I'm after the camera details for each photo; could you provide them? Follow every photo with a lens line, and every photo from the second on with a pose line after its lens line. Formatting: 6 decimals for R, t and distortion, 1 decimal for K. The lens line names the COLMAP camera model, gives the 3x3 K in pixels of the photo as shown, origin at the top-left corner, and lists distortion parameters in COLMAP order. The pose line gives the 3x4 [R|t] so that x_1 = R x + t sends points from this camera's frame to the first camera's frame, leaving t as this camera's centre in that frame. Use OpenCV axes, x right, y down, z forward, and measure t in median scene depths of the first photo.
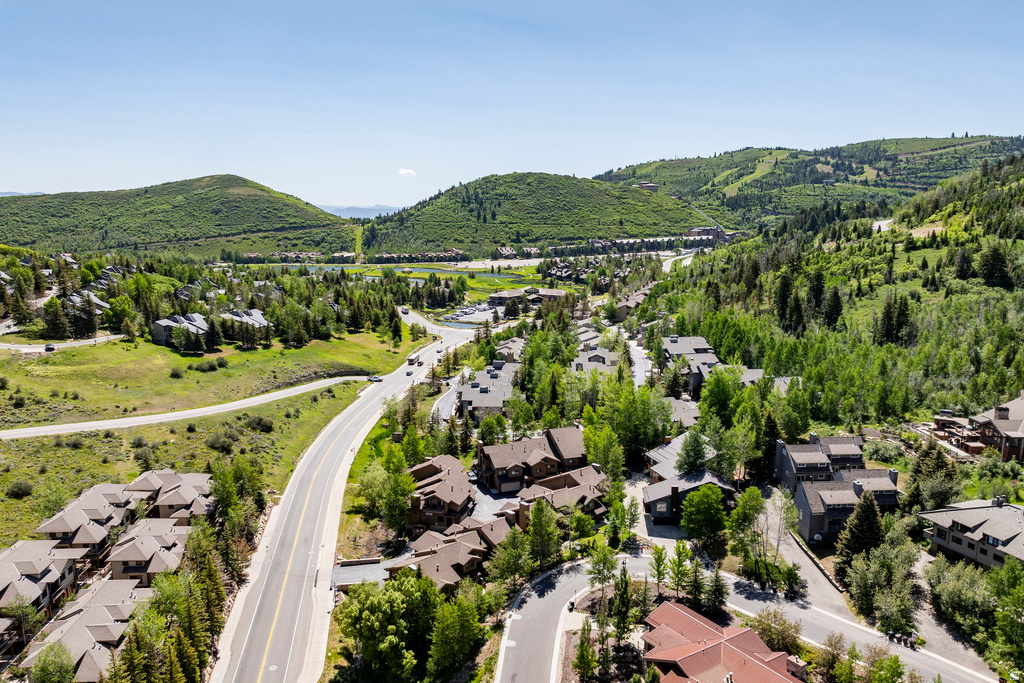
lens RADIAL K [[750.8, 0, 511.3], [0, 750.8, 341.5], [0, 0, 1]] dist [-0.039992, -0.000304]
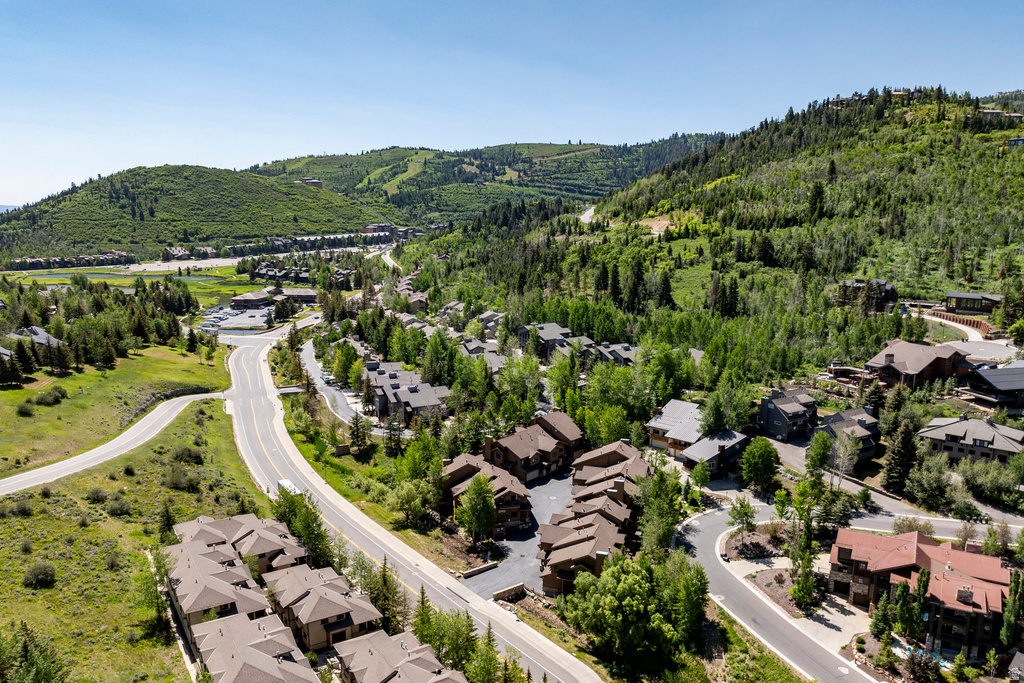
lens RADIAL K [[750.8, 0, 516.7], [0, 750.8, 339.9], [0, 0, 1]] dist [-0.039992, -0.000304]
pose [[0.879962, -0.074451, 0.469173, -0.255917], [0.073765, 0.997078, 0.019871, -0.005990], [-0.469282, 0.017123, 0.882883, 0.056495]]
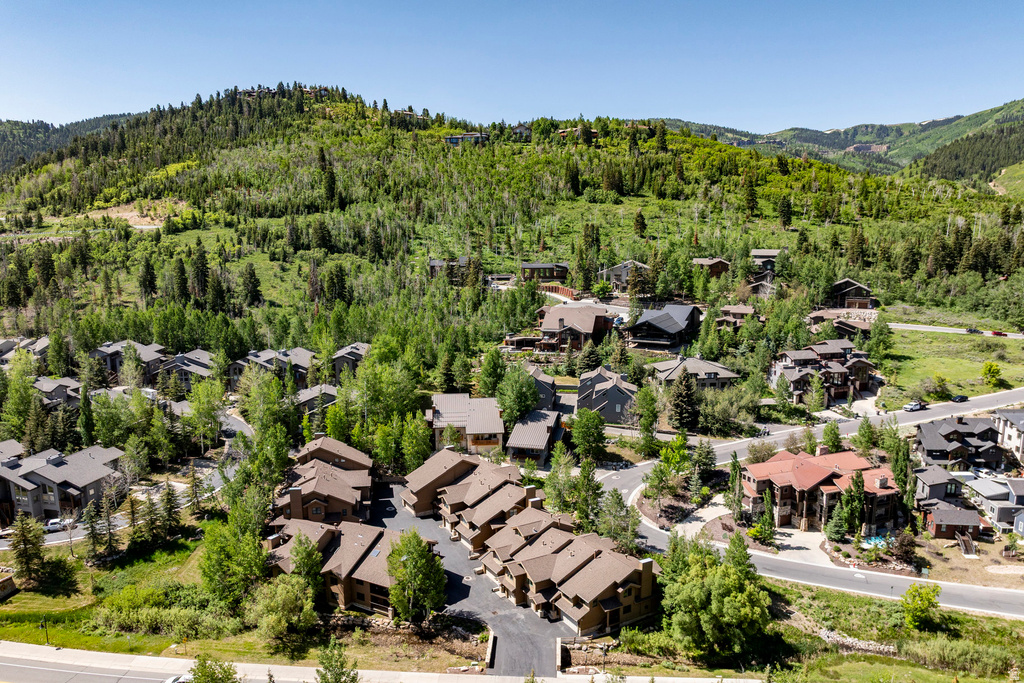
lens RADIAL K [[750.8, 0, 513.3], [0, 750.8, 346.8], [0, 0, 1]] dist [-0.039992, -0.000304]
pose [[0.221216, -0.168889, 0.960489, -0.358101], [0.164761, 0.977205, 0.133881, -0.031981], [-0.961206, 0.128634, 0.244000, 0.336584]]
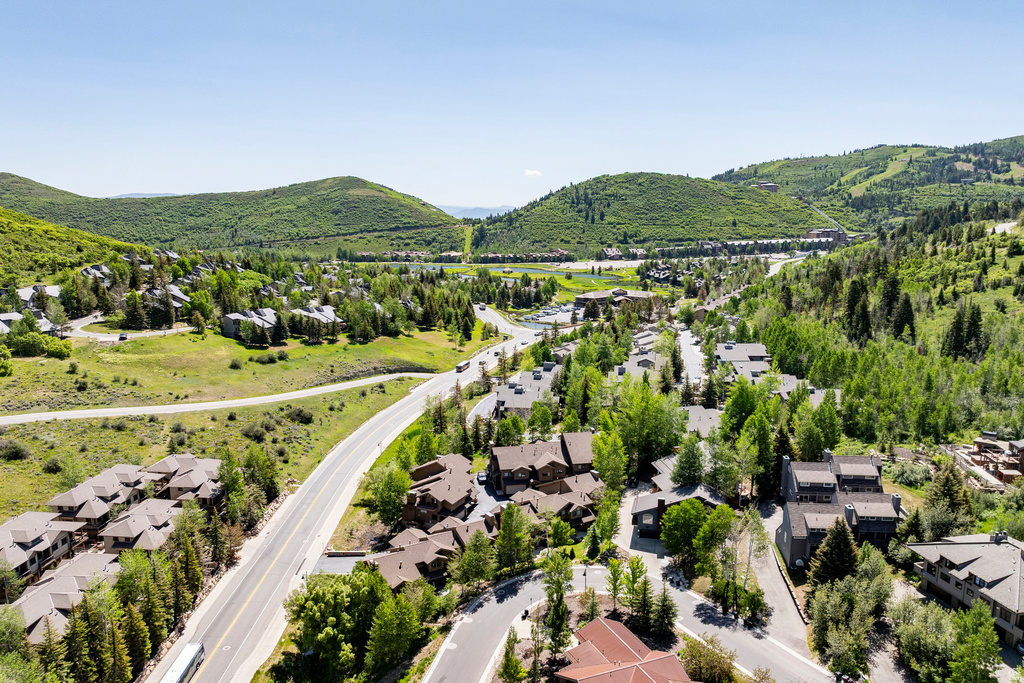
lens RADIAL K [[750.8, 0, 510.4], [0, 750.8, 337.9], [0, 0, 1]] dist [-0.039992, -0.000304]
pose [[0.986680, 0.026502, -0.160501, 0.076809], [-0.027358, 0.999621, -0.003122, -0.001709], [0.160357, 0.007471, 0.987031, 0.009709]]
